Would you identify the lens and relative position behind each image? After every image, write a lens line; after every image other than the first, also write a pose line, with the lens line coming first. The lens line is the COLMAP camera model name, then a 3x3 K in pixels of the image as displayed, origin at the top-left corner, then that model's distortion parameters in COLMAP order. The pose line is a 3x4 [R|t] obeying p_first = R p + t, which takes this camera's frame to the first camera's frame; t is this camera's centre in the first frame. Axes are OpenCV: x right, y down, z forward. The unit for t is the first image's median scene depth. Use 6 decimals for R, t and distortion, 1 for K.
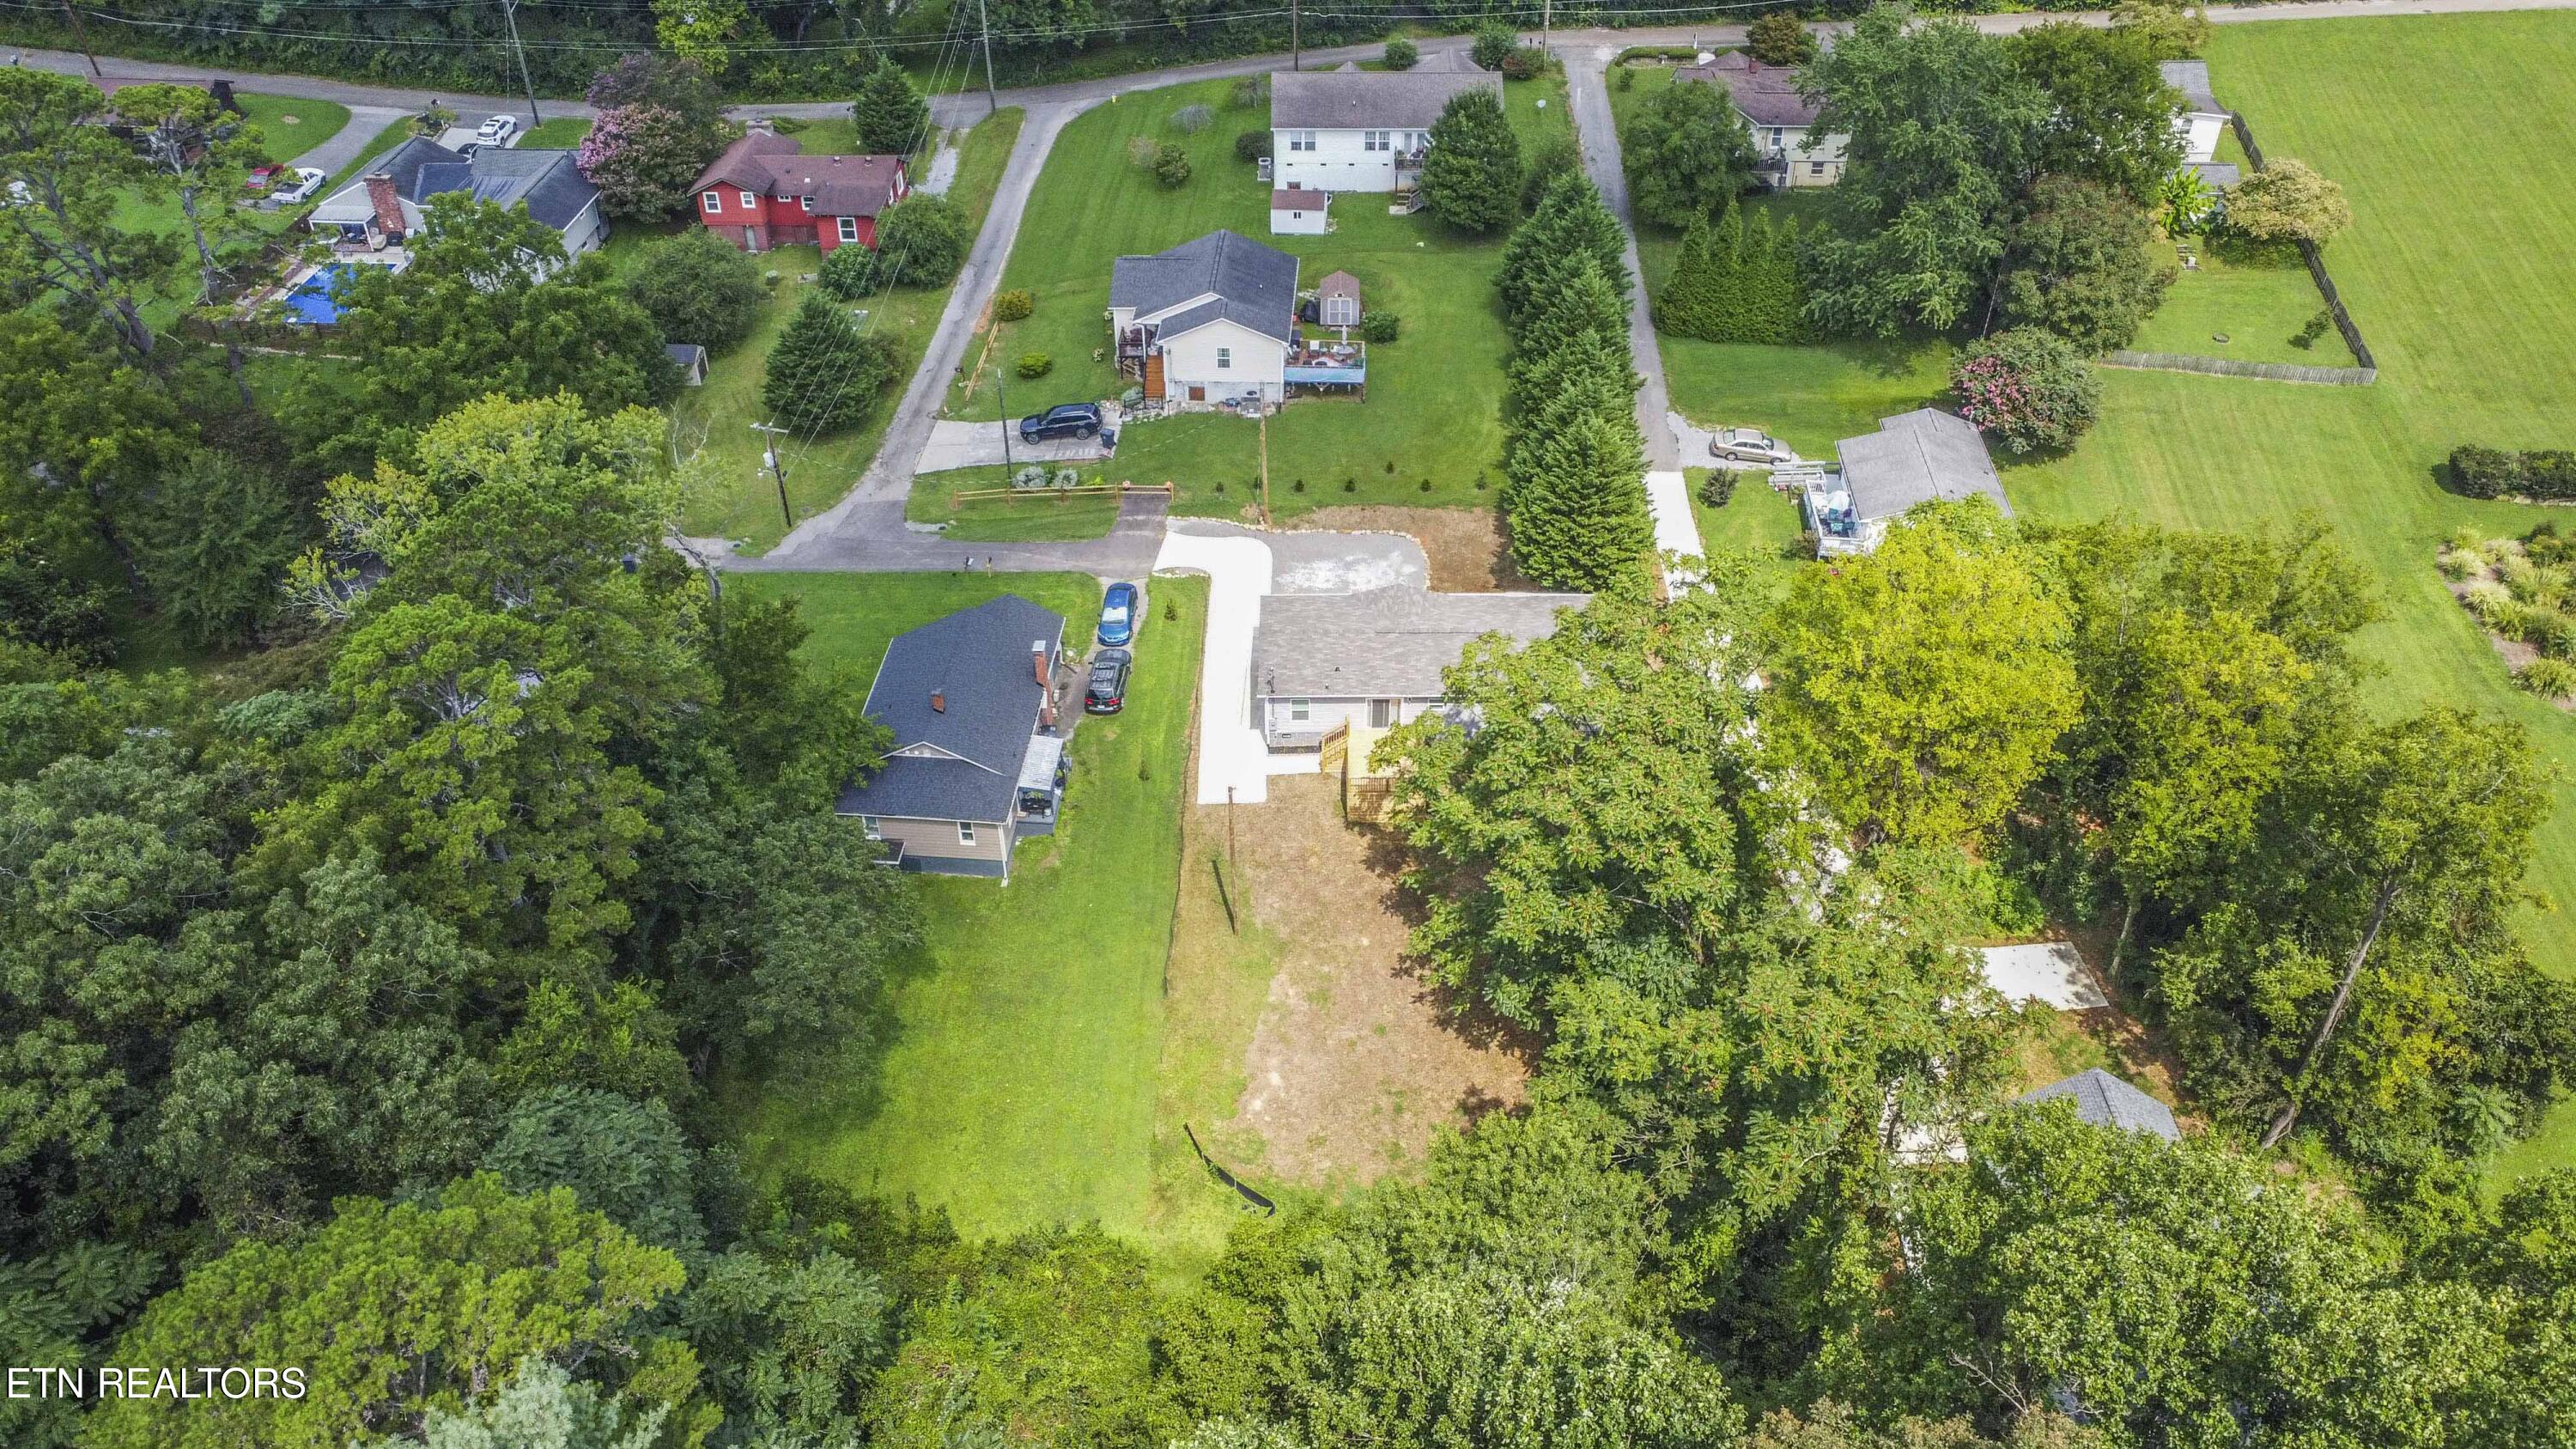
lens RADIAL K [[1943.8, 0, 1273.9], [0, 1943.8, 726.5], [0, 0, 1]] dist [-0.288222, 0.703954]
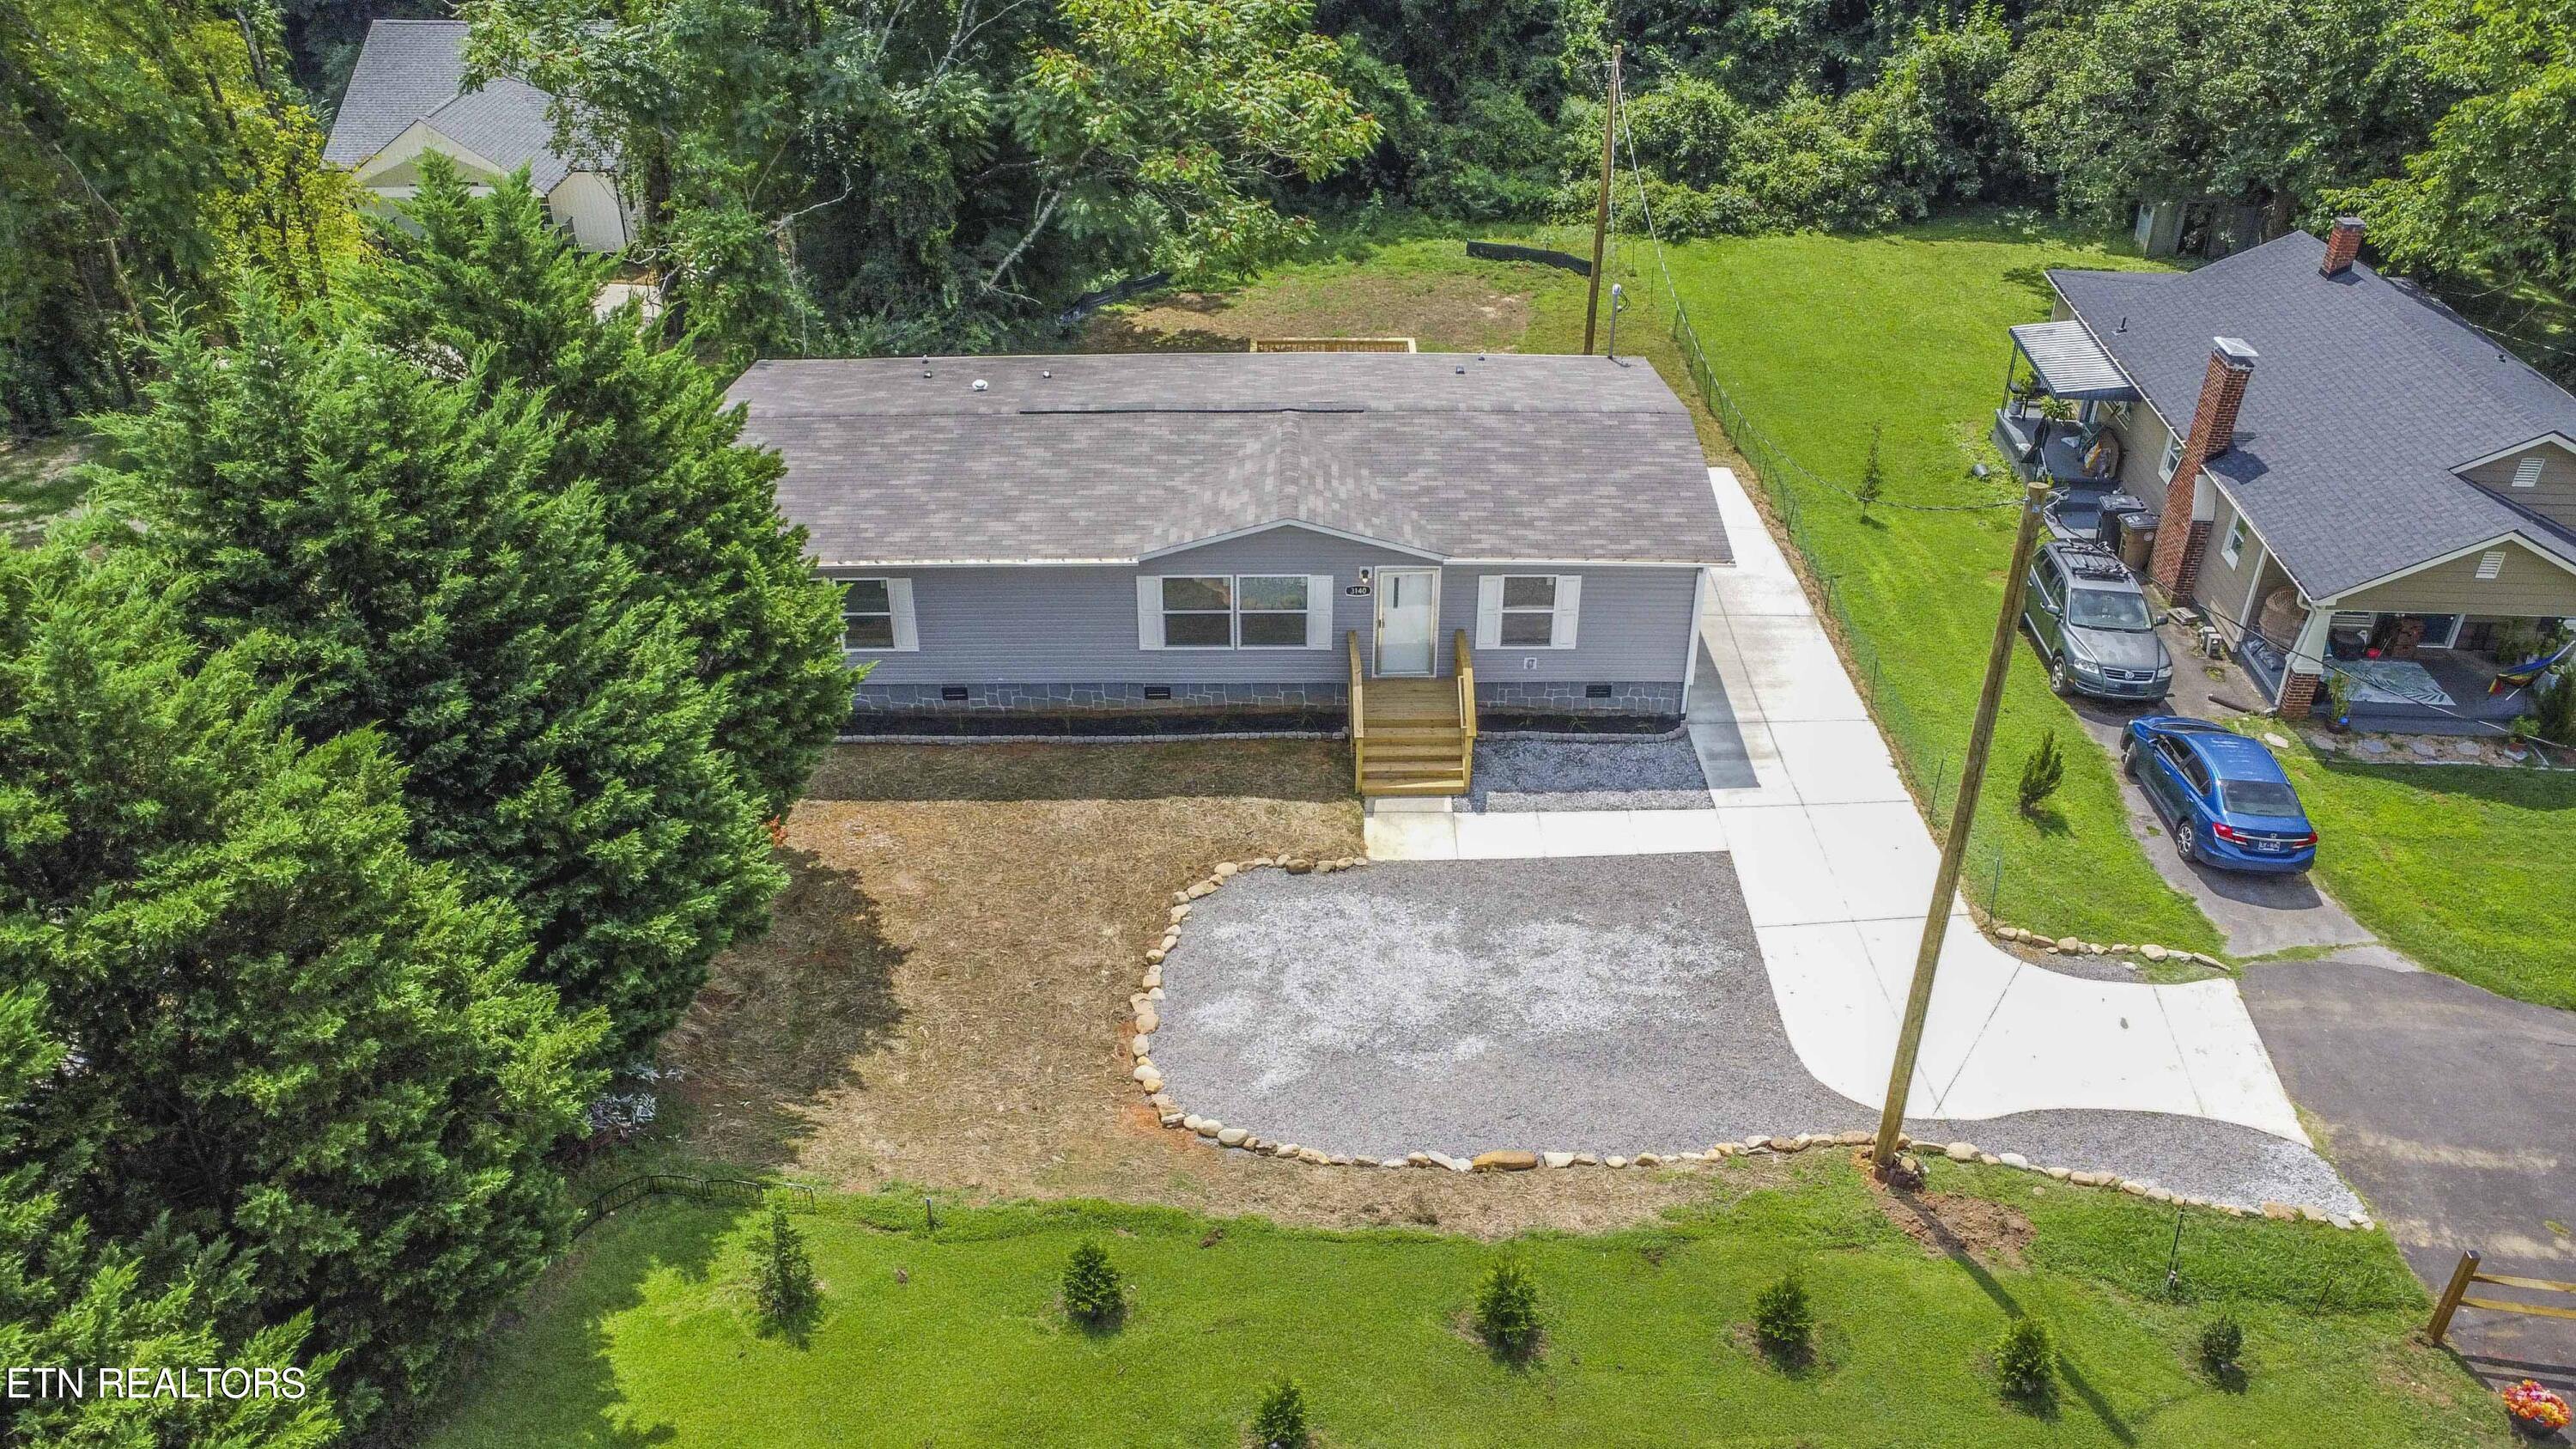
lens RADIAL K [[1943.8, 0, 1273.9], [0, 1943.8, 726.5], [0, 0, 1]] dist [-0.288222, 0.703954]
pose [[-0.999902, 0.013907, -0.001466, 0.062508], [0.003342, 0.339470, 0.940611, -0.319637], [0.013578, 0.940514, -0.339484, 1.032223]]
